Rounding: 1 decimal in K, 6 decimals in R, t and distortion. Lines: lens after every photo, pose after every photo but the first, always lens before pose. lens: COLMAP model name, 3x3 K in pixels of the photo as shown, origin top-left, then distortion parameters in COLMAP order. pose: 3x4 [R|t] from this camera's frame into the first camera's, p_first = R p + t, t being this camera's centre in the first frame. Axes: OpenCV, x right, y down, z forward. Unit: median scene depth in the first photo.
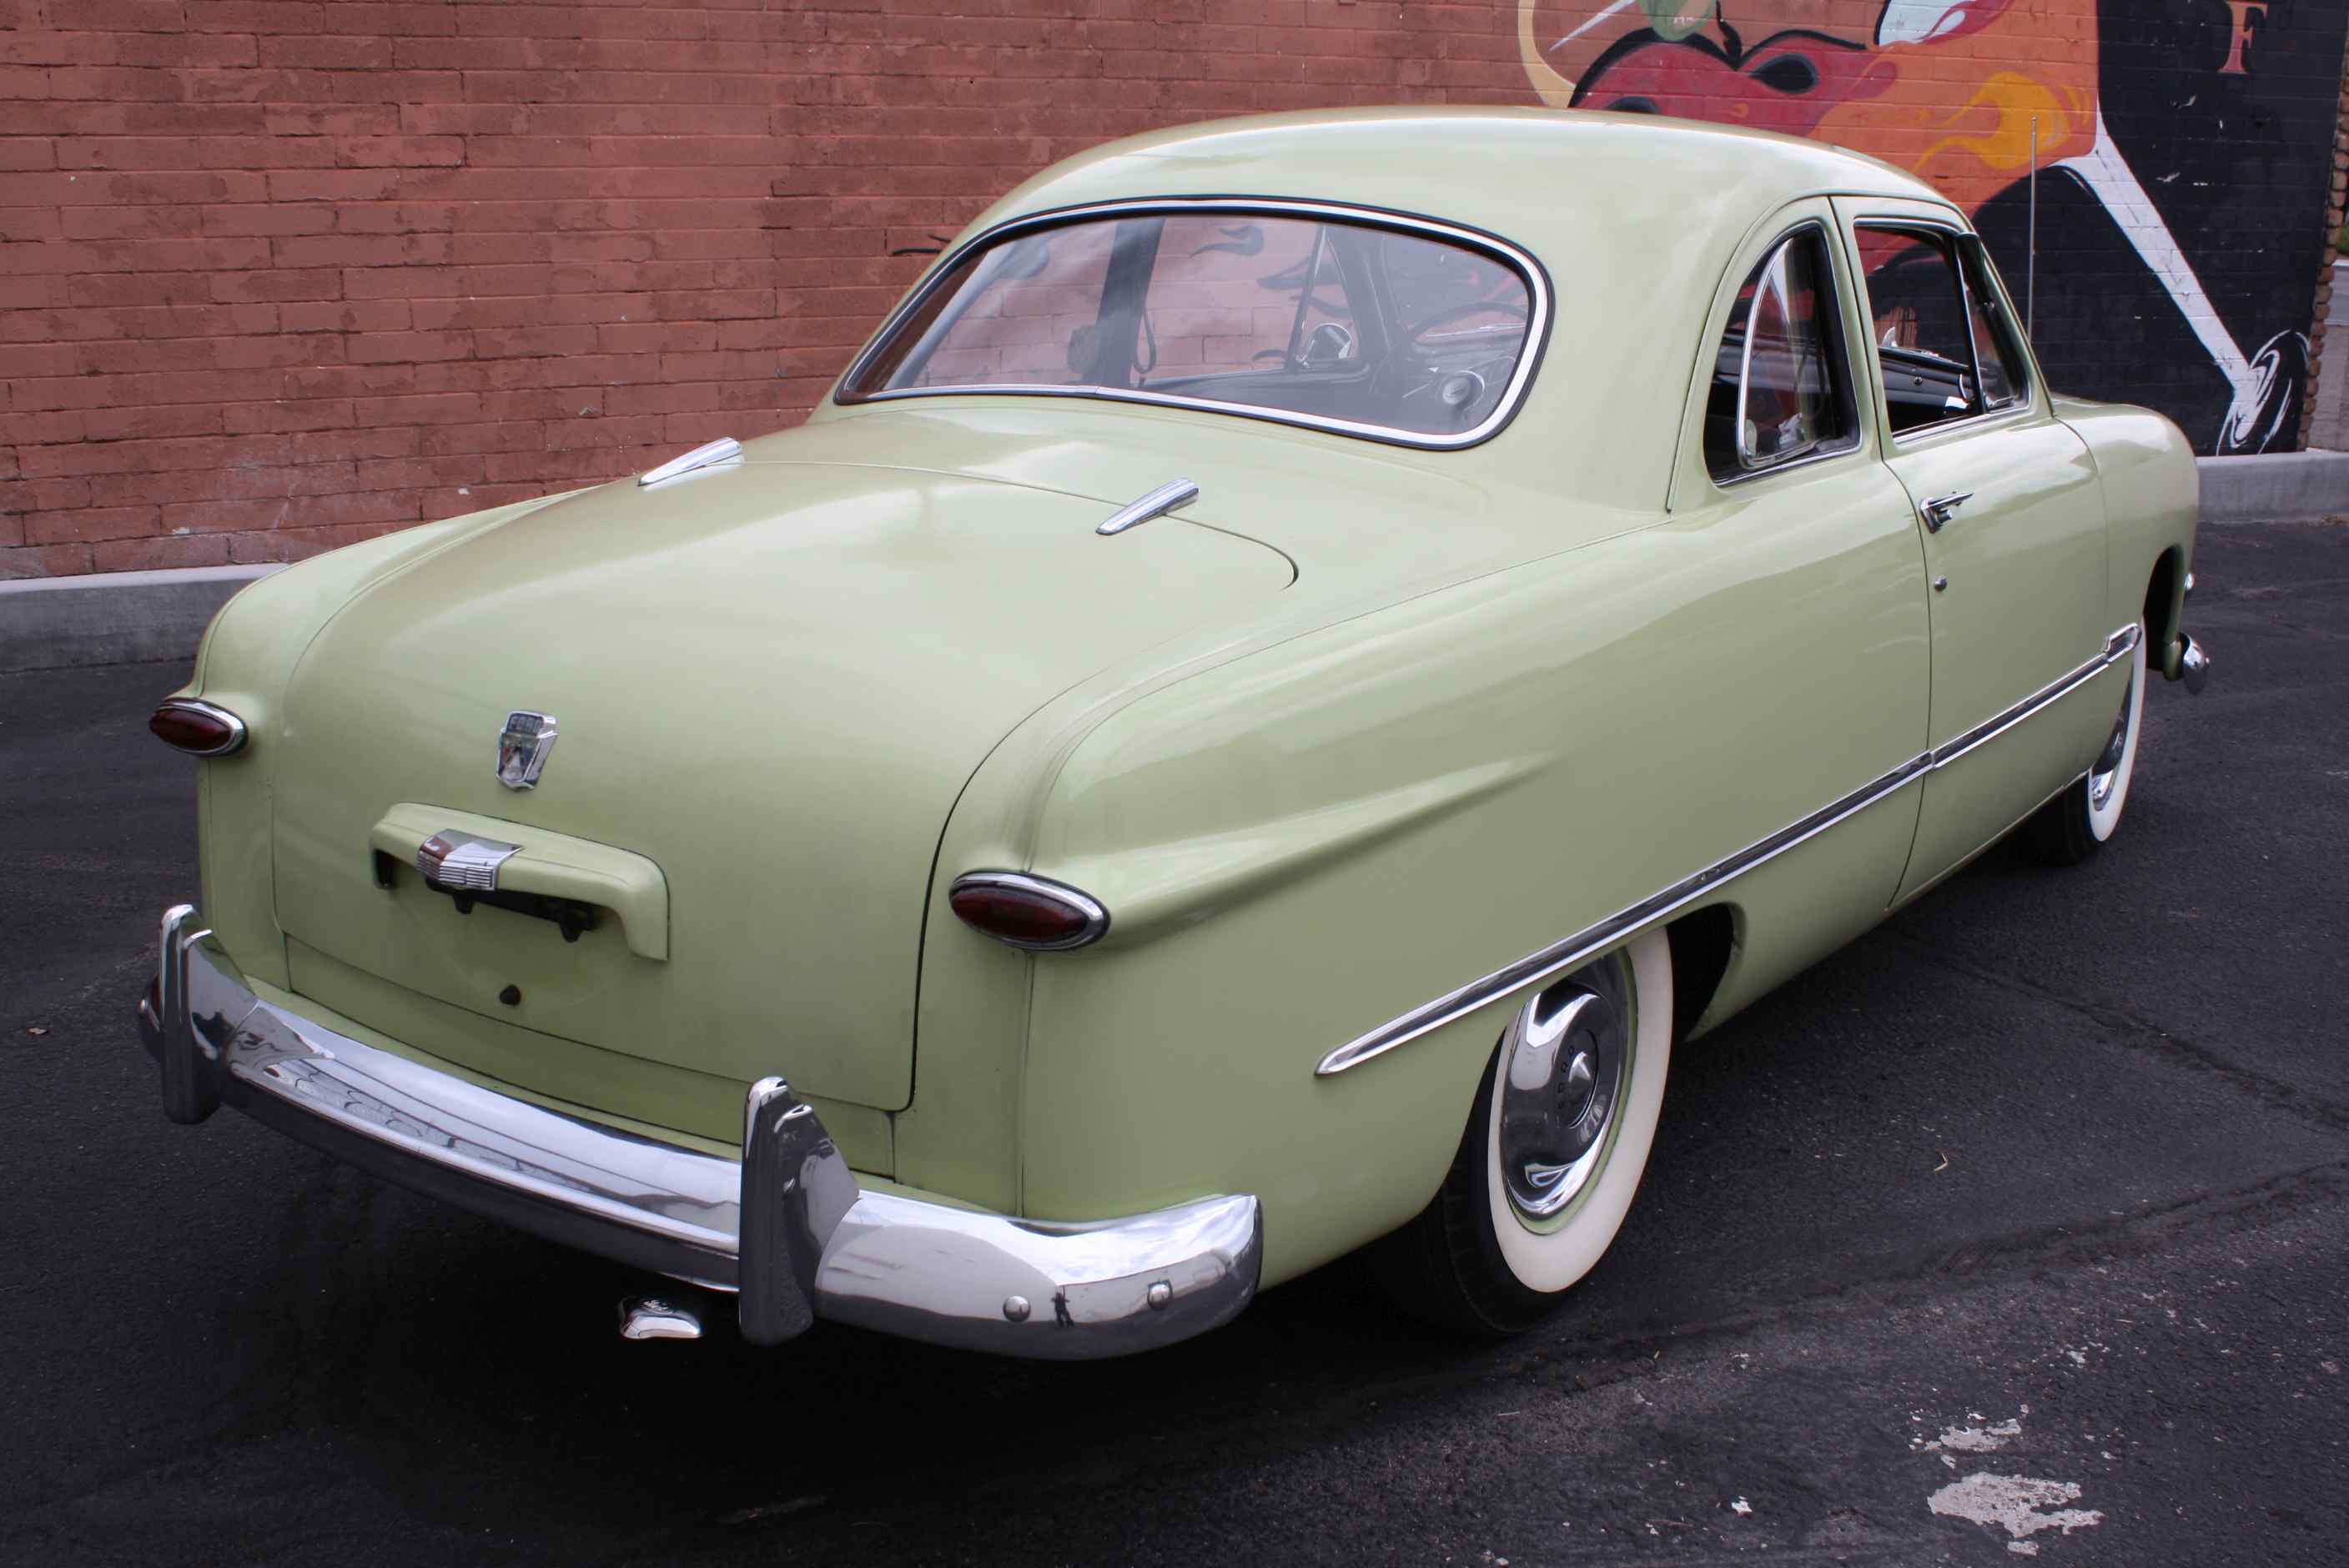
lens RADIAL K [[2398.8, 0, 1181.9], [0, 2398.8, 796.2], [0, 0, 1]] dist [-0.073935, 0.000000]
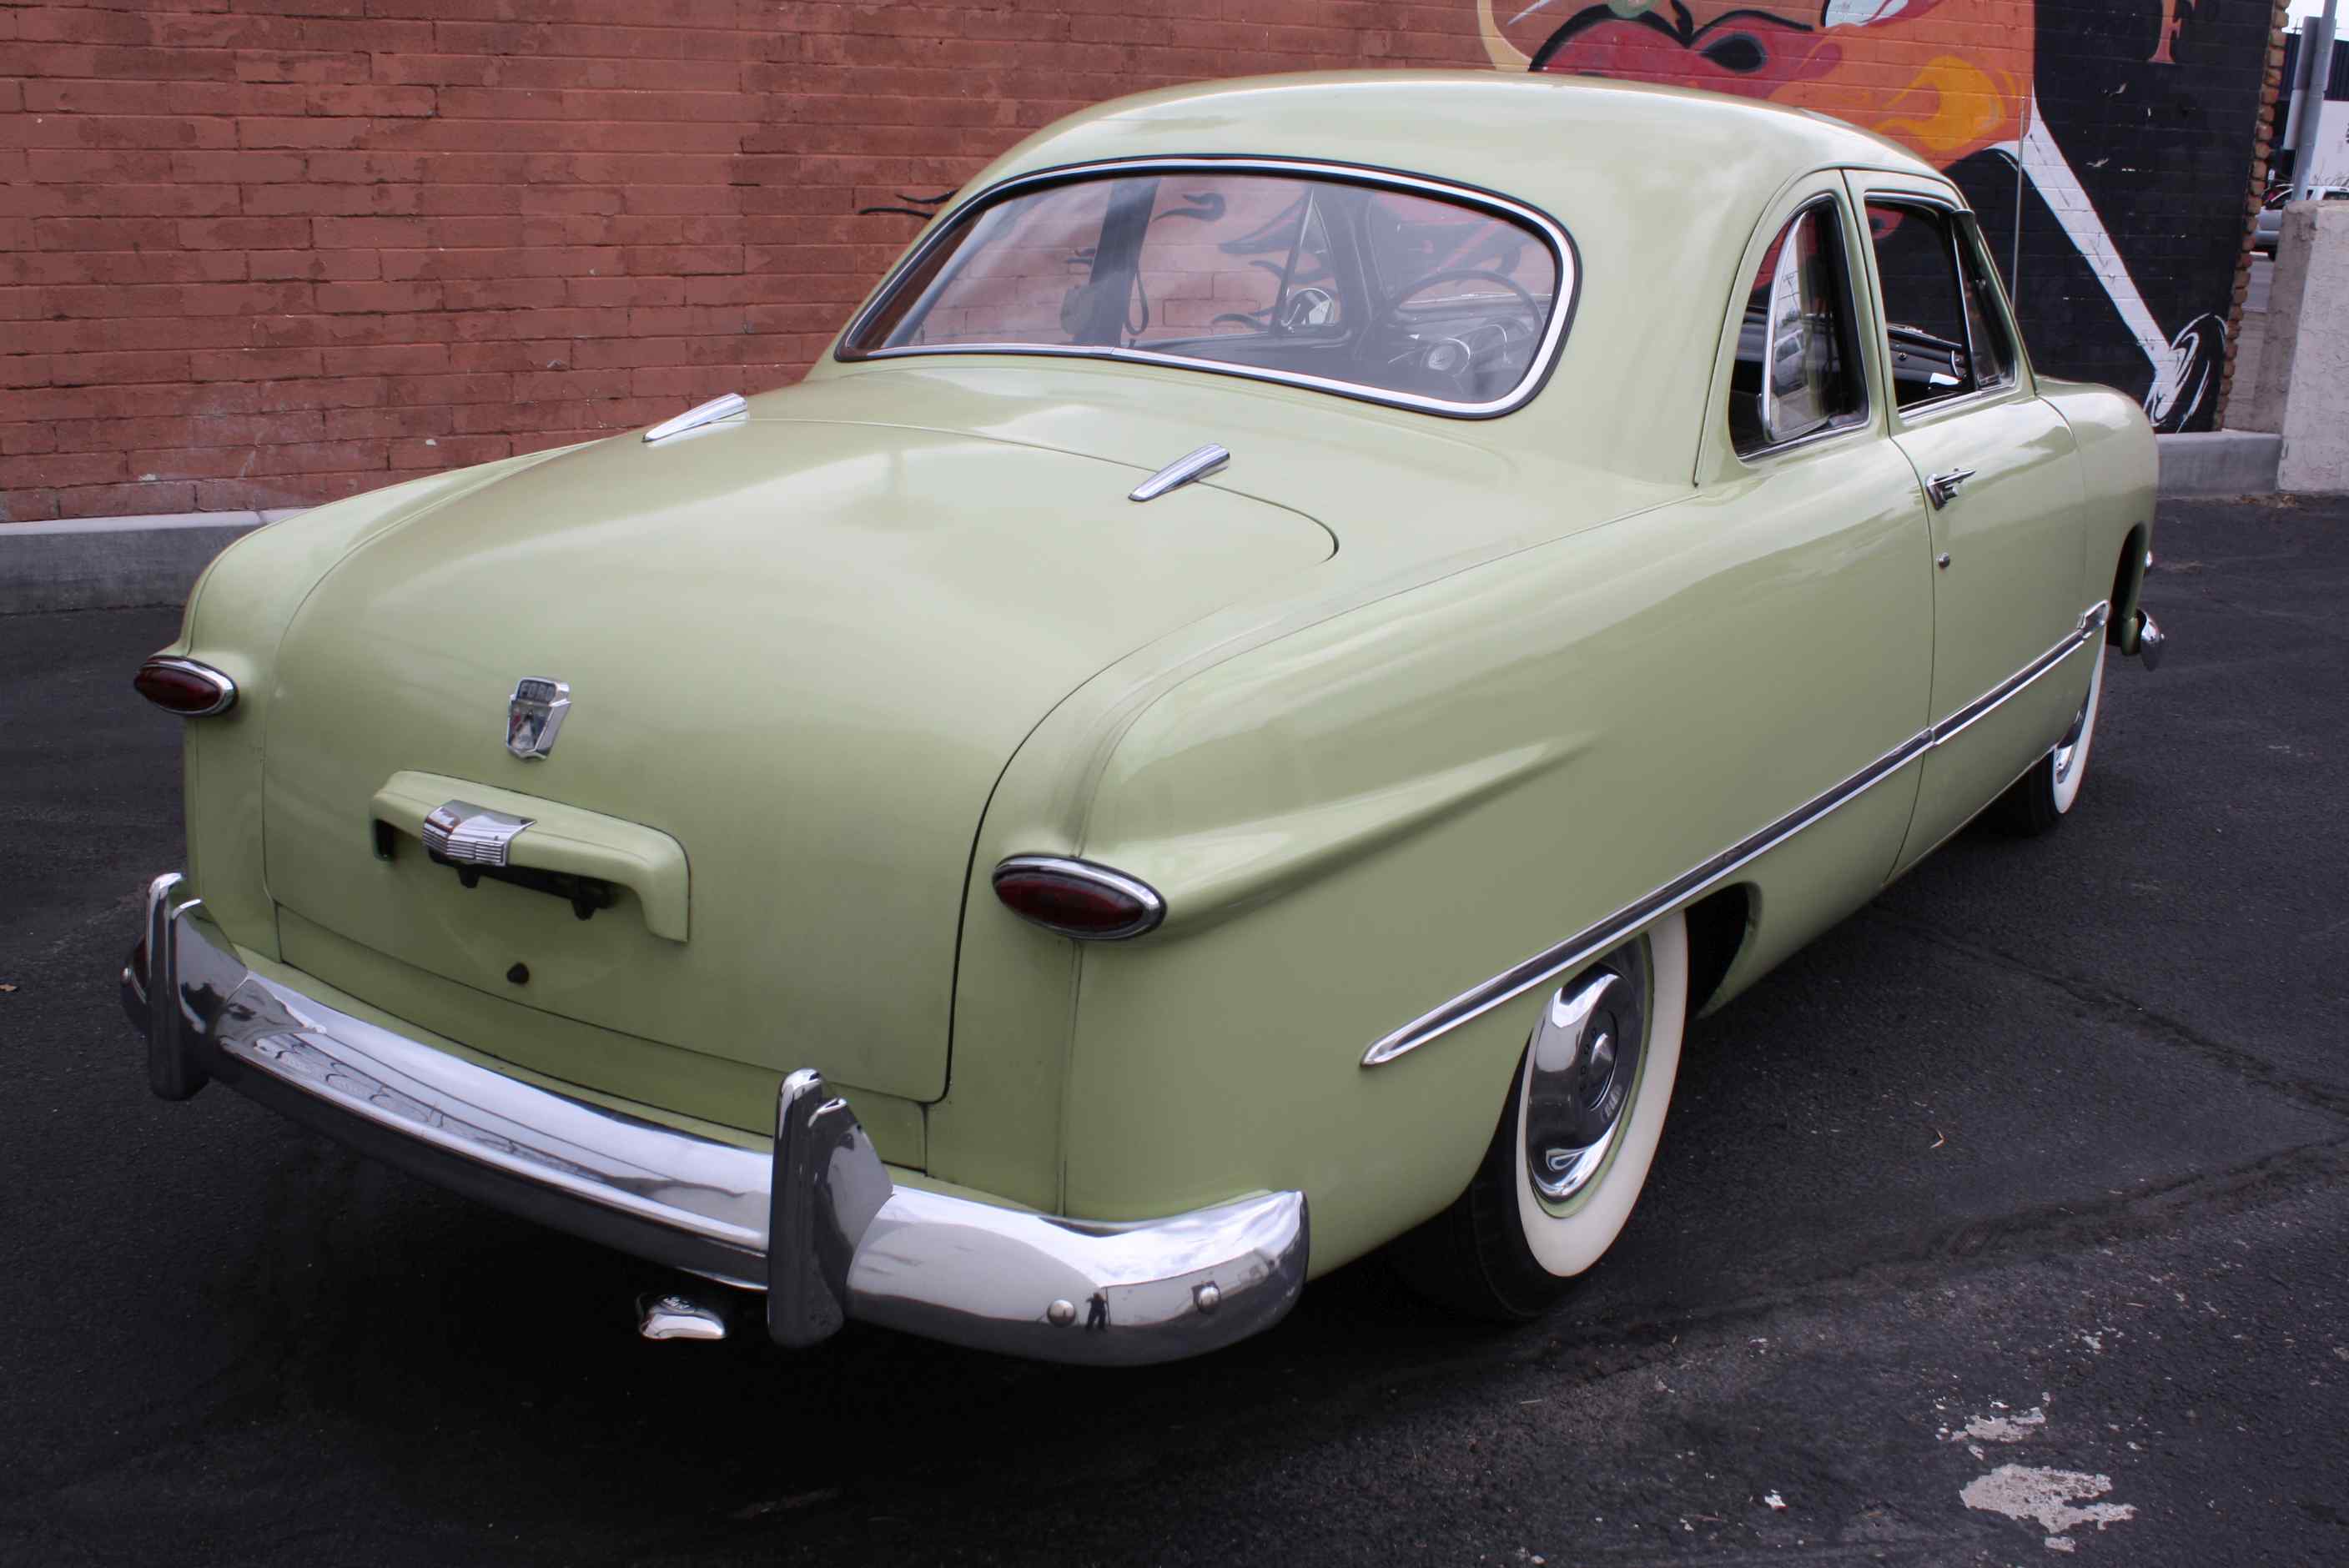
lens RADIAL K [[2303.4, 0, 1178.6], [0, 2303.4, 793.2], [0, 0, 1]] dist [-0.073562, 0.000000]
pose [[0.999426, 0.011256, 0.031961, -0.016469], [-0.011929, 0.999710, 0.020932, -0.004057], [-0.031716, -0.021302, 0.999270, 0.025979]]
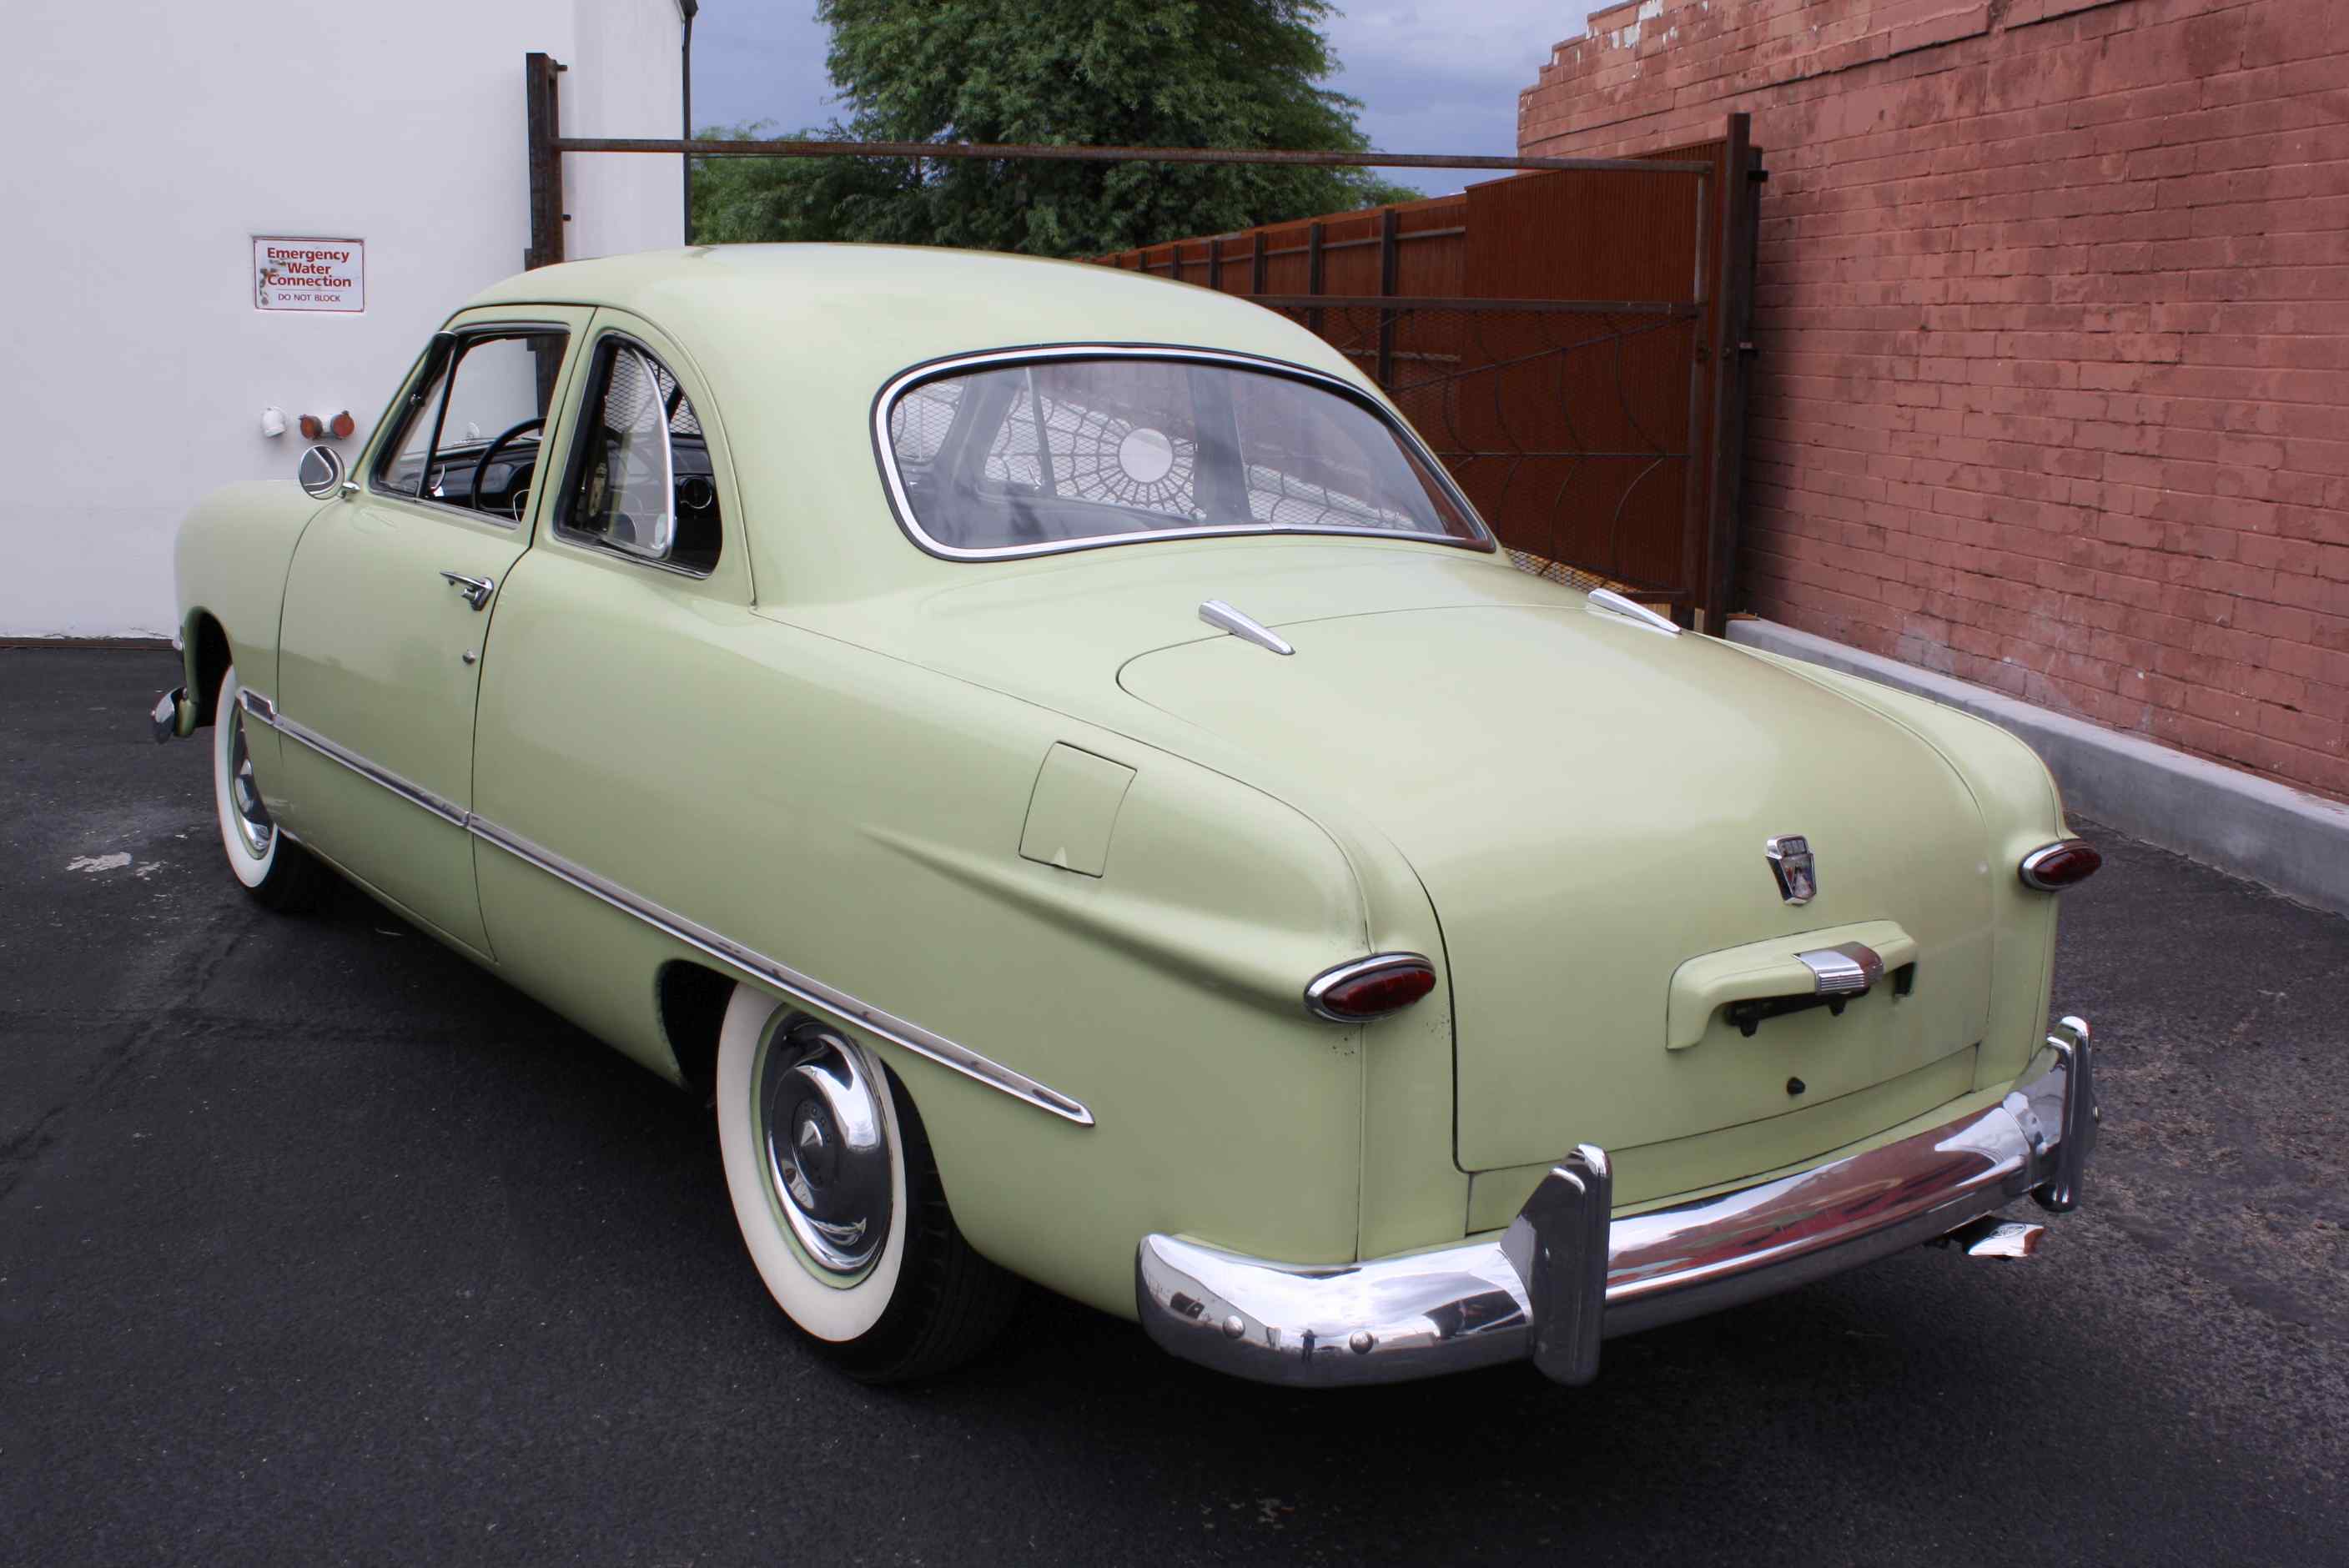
lens RADIAL K [[2303.4, 0, 1187.5], [0, 2303.4, 751.2], [0, 0, 1]] dist [-0.073562, 0.000000]
pose [[-0.272616, 0.154077, -0.949706, 0.778723], [-0.280979, 0.931313, 0.231749, -0.218994], [0.920180, 0.330026, -0.210598, 0.878274]]
